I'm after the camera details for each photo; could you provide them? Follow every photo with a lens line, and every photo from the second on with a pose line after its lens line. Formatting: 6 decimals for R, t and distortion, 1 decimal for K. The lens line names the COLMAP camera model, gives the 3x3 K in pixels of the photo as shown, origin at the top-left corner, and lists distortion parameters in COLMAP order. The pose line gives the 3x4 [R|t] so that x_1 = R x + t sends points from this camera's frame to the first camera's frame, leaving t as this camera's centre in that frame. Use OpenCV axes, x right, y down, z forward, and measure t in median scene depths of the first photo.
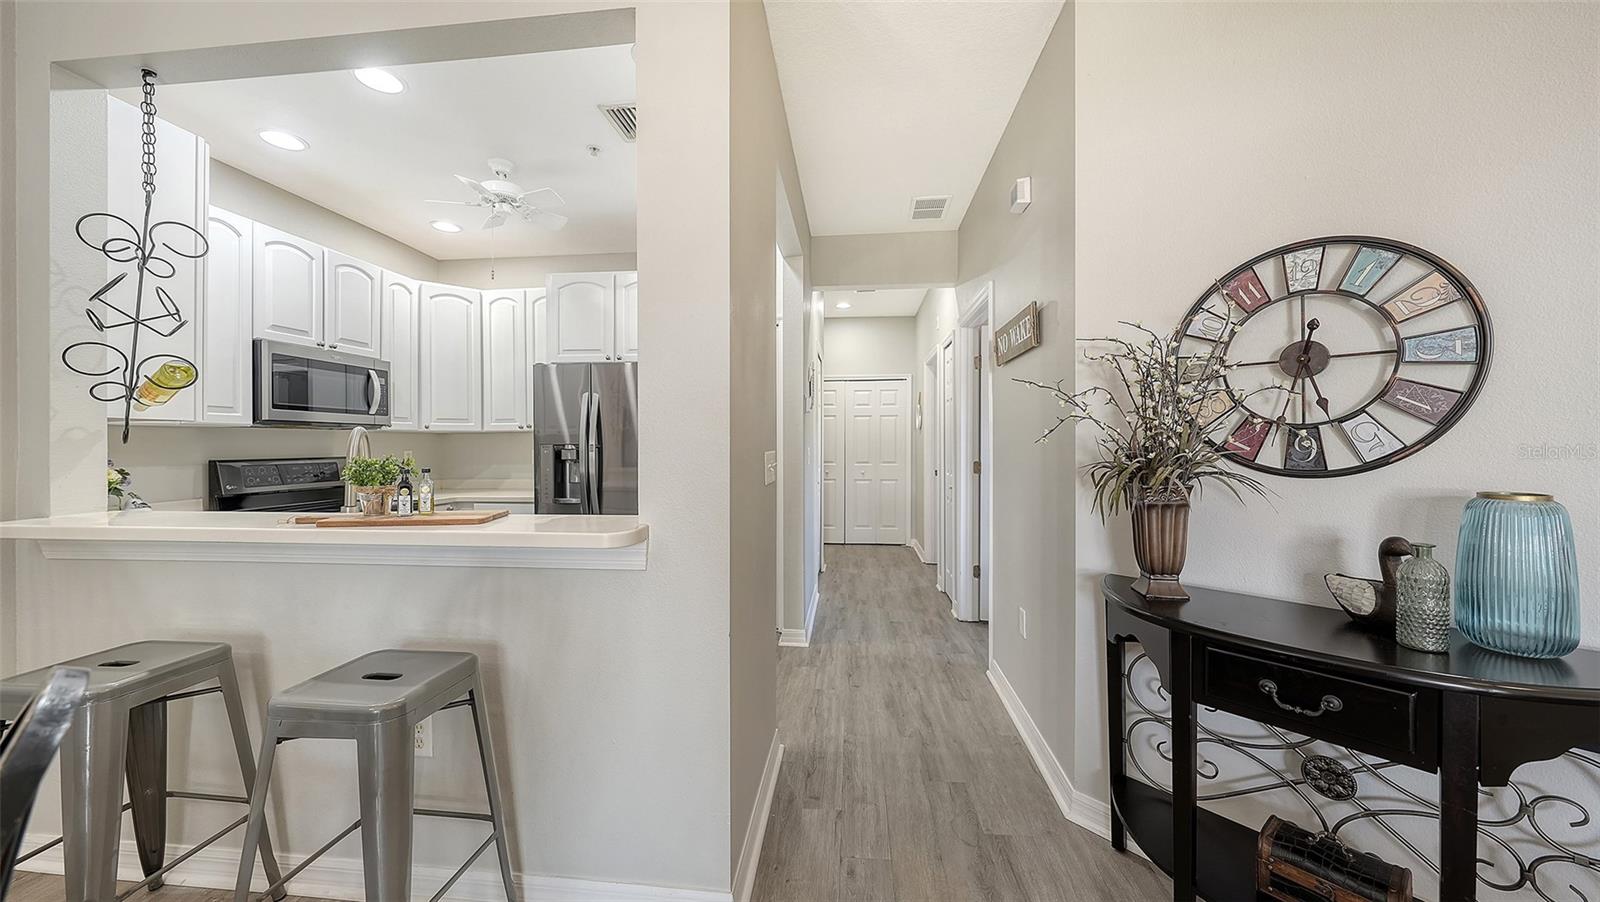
lens RADIAL K [[565.6, 0, 803.3], [0, 565.6, 440.4], [0, 0, 1]] dist [-0.001898, -0.000143]
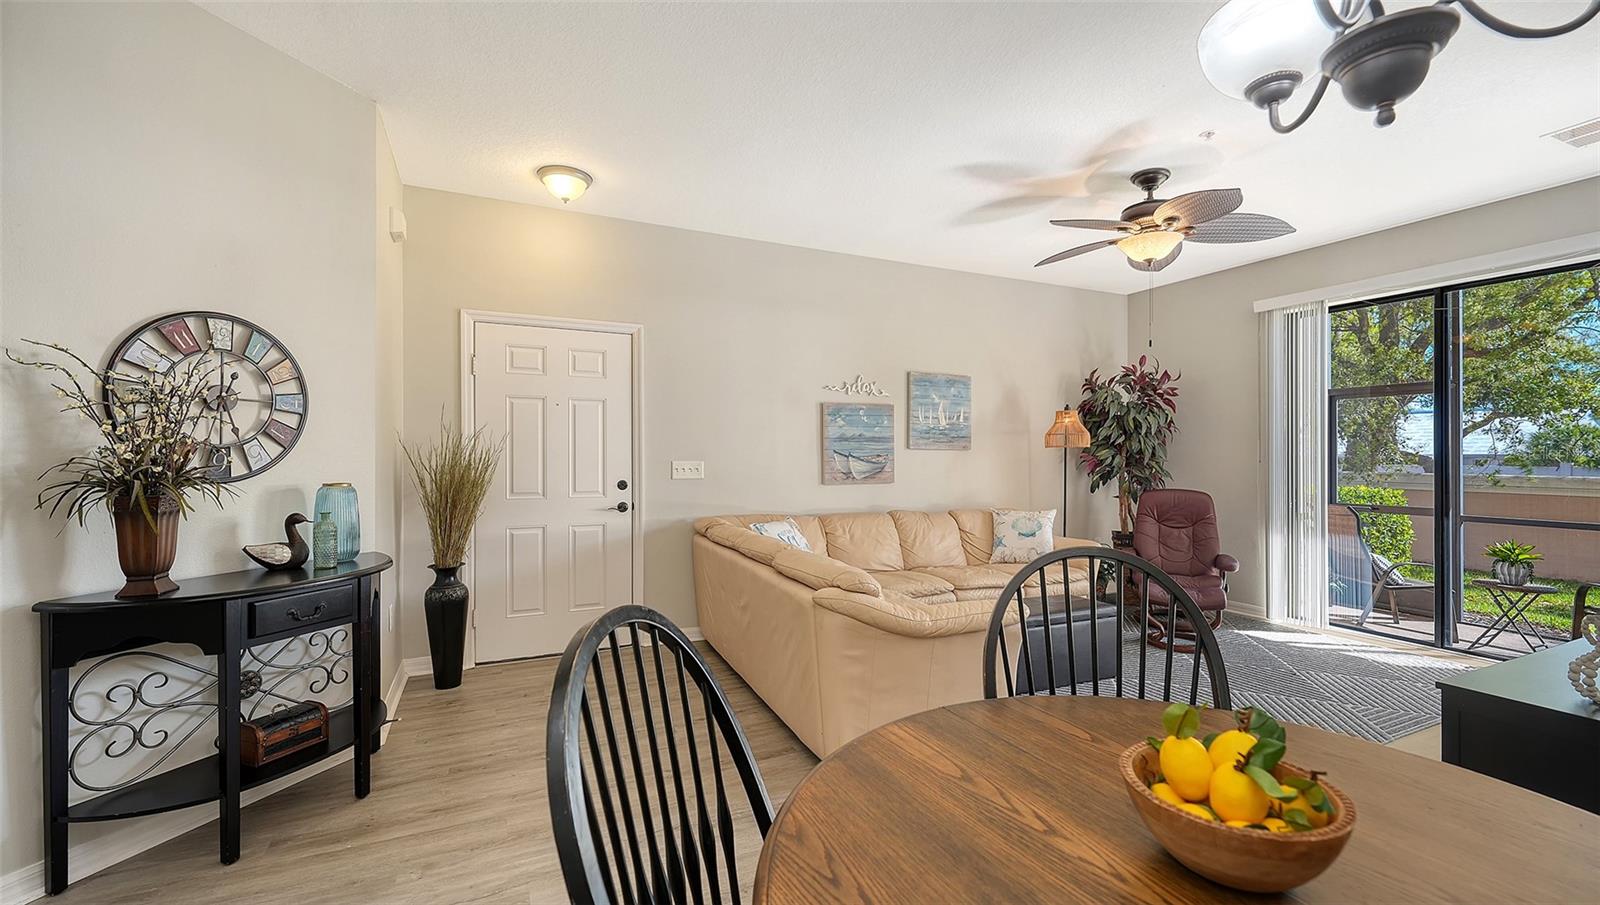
lens RADIAL K [[649.2, 0, 794.0], [0, 649.2, 445.7], [0, 0, 1]] dist [-0.002436, -0.000191]
pose [[-0.506624, 0.025585, 0.861788, -1.082353], [0.002473, 0.999599, -0.028222, 0.019360], [-0.862164, -0.012167, -0.506484, 0.531902]]
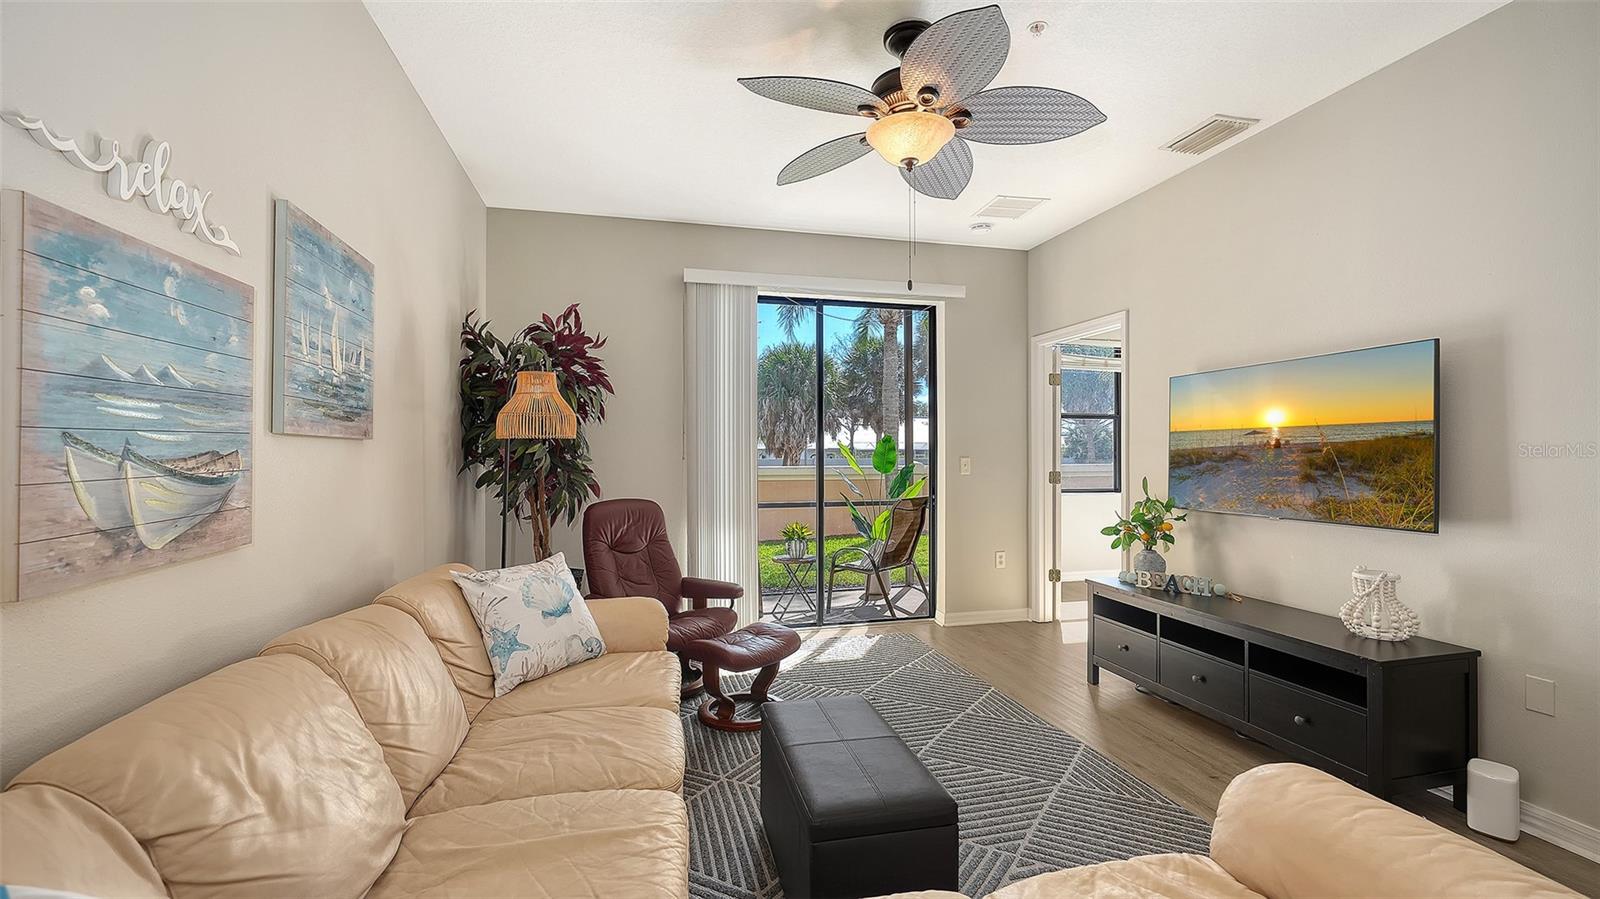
lens RADIAL K [[666.2, 0, 805.0], [0, 666.2, 451.7], [0, 0, 1]] dist [-0.032344, 0.011187]
pose [[-0.942456, 0.008269, -0.334228, 0.999027], [0.008925, 0.999960, -0.000428, -0.017752], [0.334211, -0.003386, -0.942492, -0.322742]]
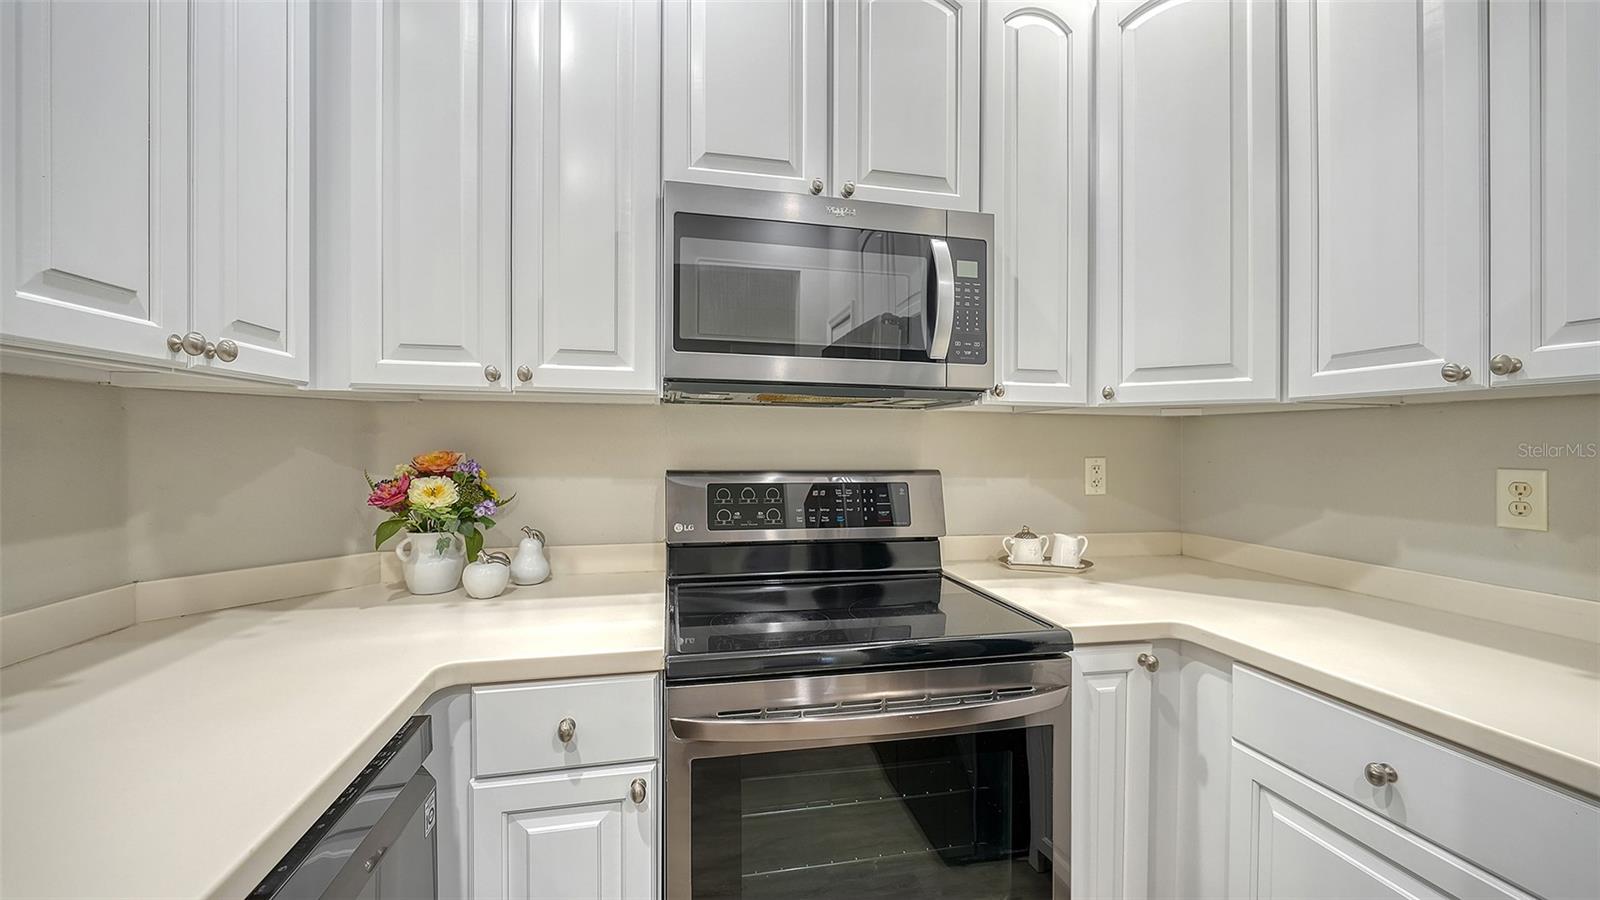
lens RADIAL K [[621.7, 0, 802.9], [0, 621.7, 455.5], [0, 0, 1]] dist [-0.011982, -0.000035]
pose [[0.297248, 0.031143, -0.954292, -0.855630], [-0.007272, 0.999513, 0.030354, 0.008012], [0.954773, -0.002084, 0.297330, 1.696613]]
